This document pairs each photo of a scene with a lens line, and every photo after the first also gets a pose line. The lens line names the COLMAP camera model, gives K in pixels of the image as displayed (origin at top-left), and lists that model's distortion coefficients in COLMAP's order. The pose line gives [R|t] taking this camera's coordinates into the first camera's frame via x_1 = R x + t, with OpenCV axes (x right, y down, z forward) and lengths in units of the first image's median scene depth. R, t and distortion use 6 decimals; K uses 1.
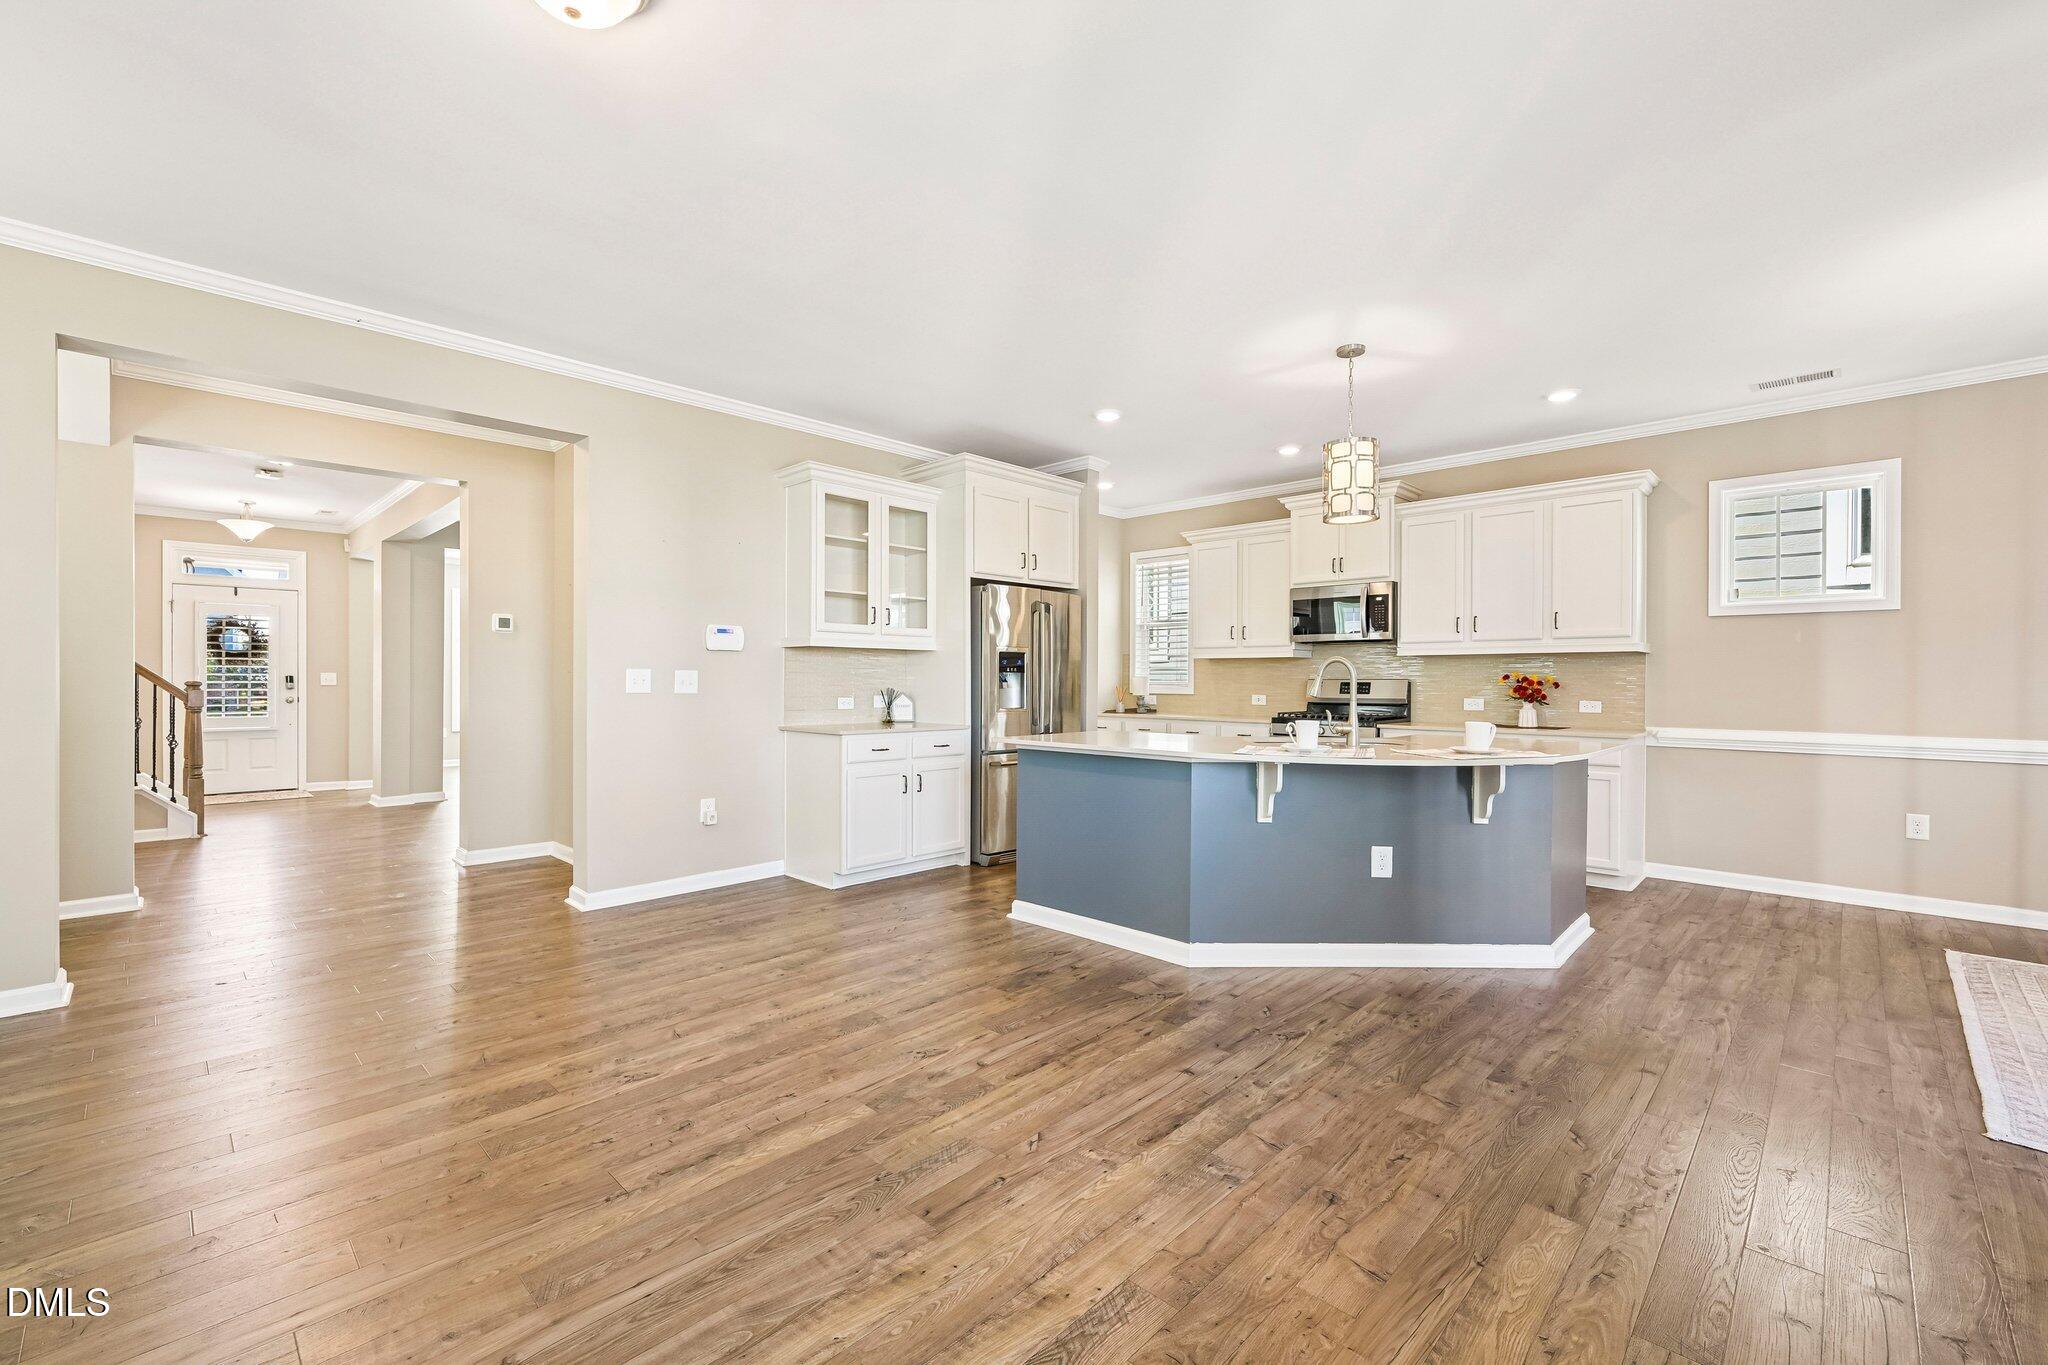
lens RADIAL K [[860.7, 0, 1023.5], [0, 860.7, 678.6], [0, 0, 1]] dist [-0.007733, 0.000067]
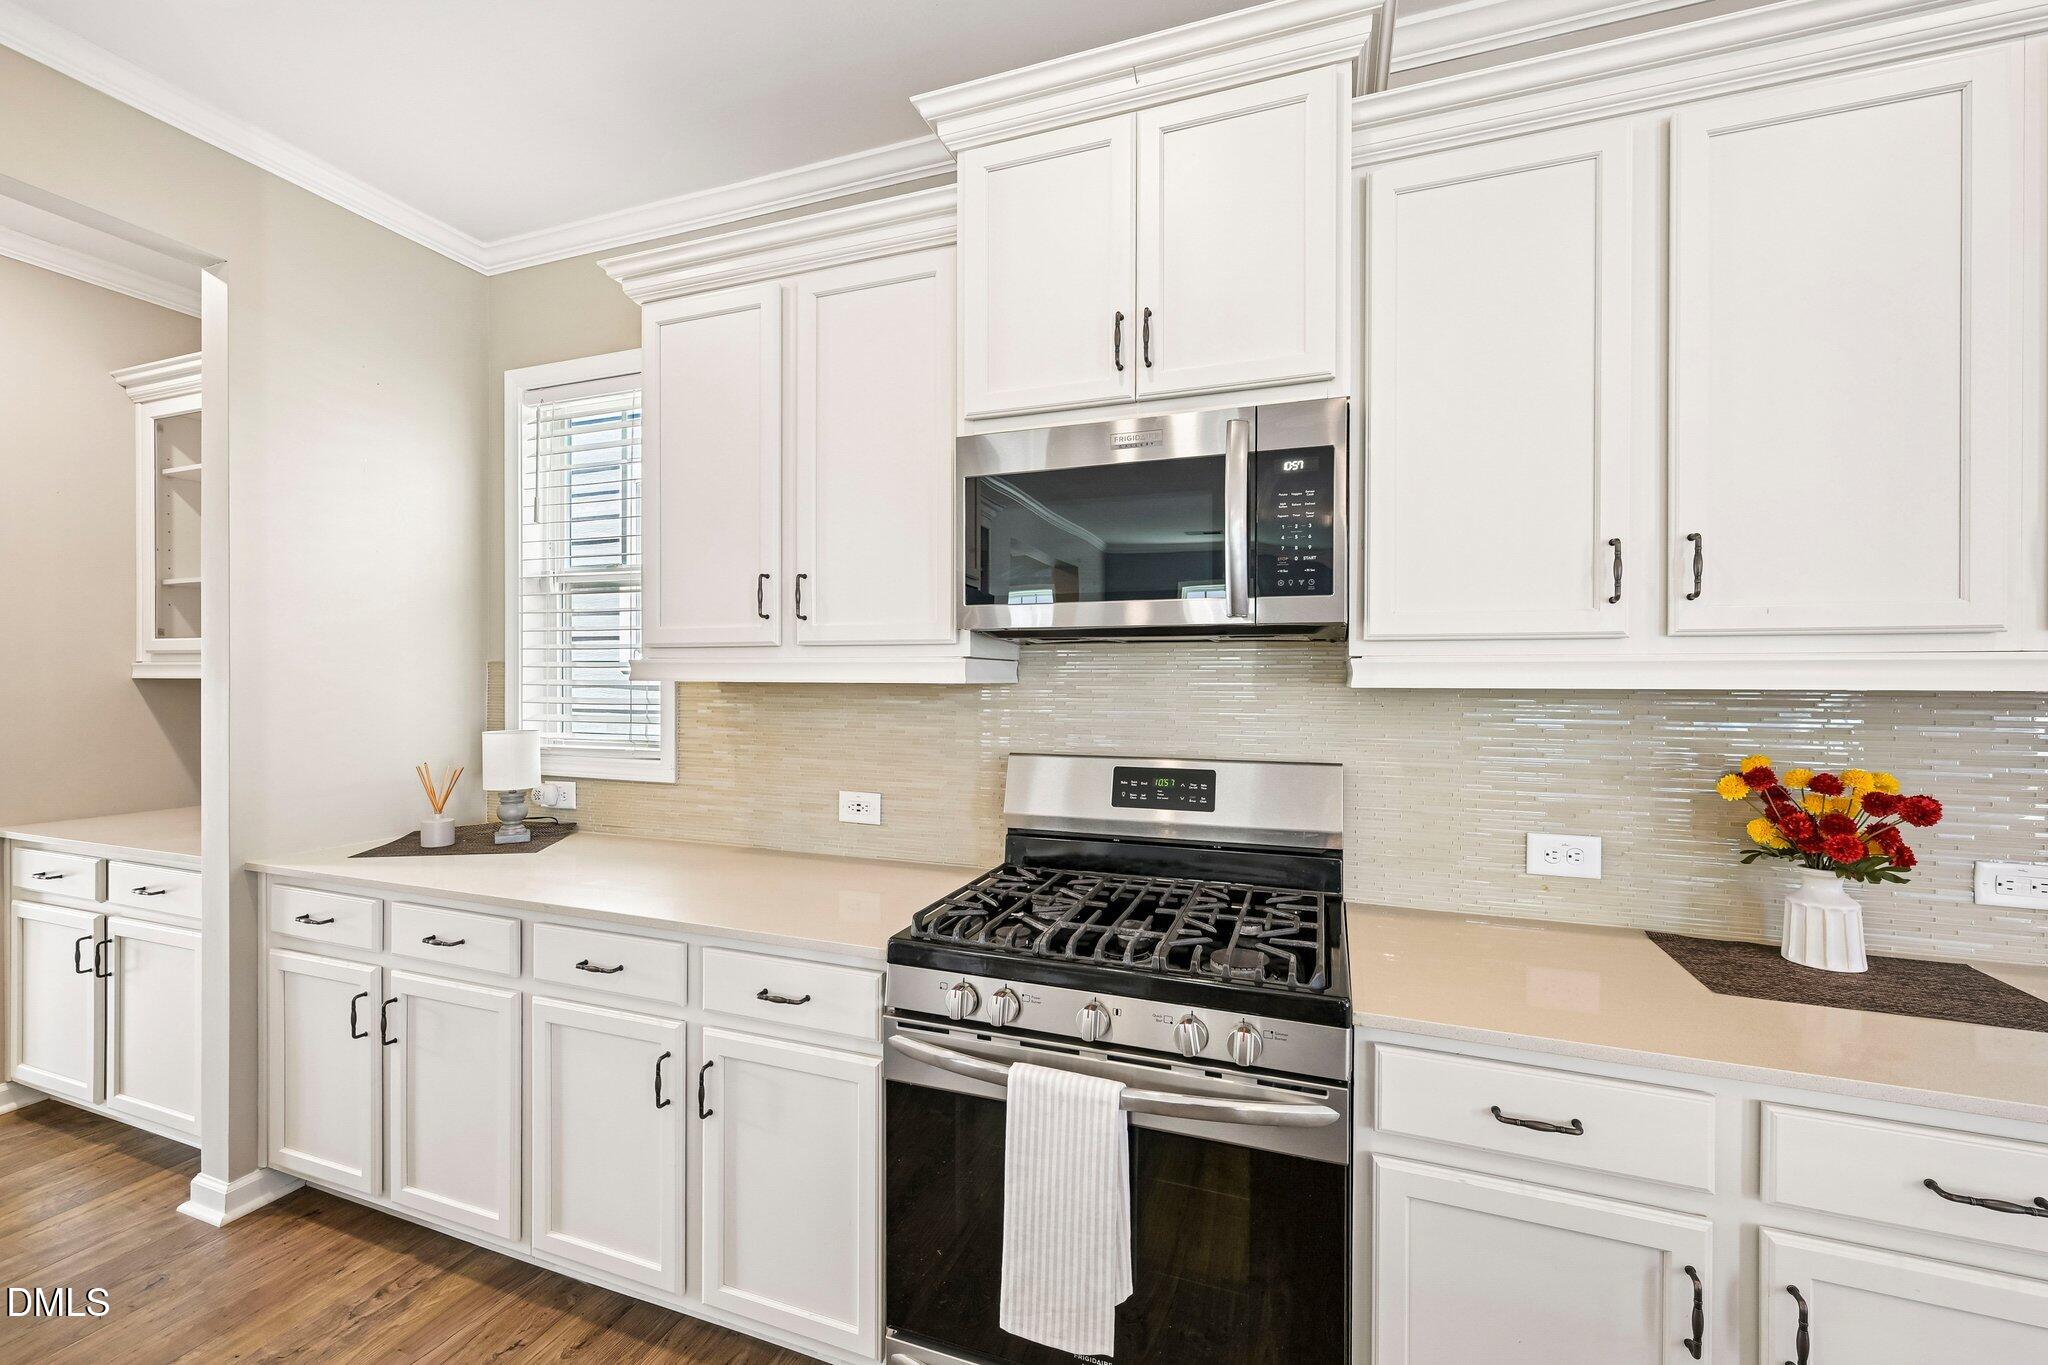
lens RADIAL K [[811.2, 0, 1022.2], [0, 811.2, 687.5], [0, 0, 1]] dist [-0.000070, 0.000042]
pose [[0.916012, -0.000861, 0.401149, 0.262249], [-0.003047, 0.999954, 0.009103, -0.031157], [-0.401139, -0.009561, 0.915967, 0.878654]]
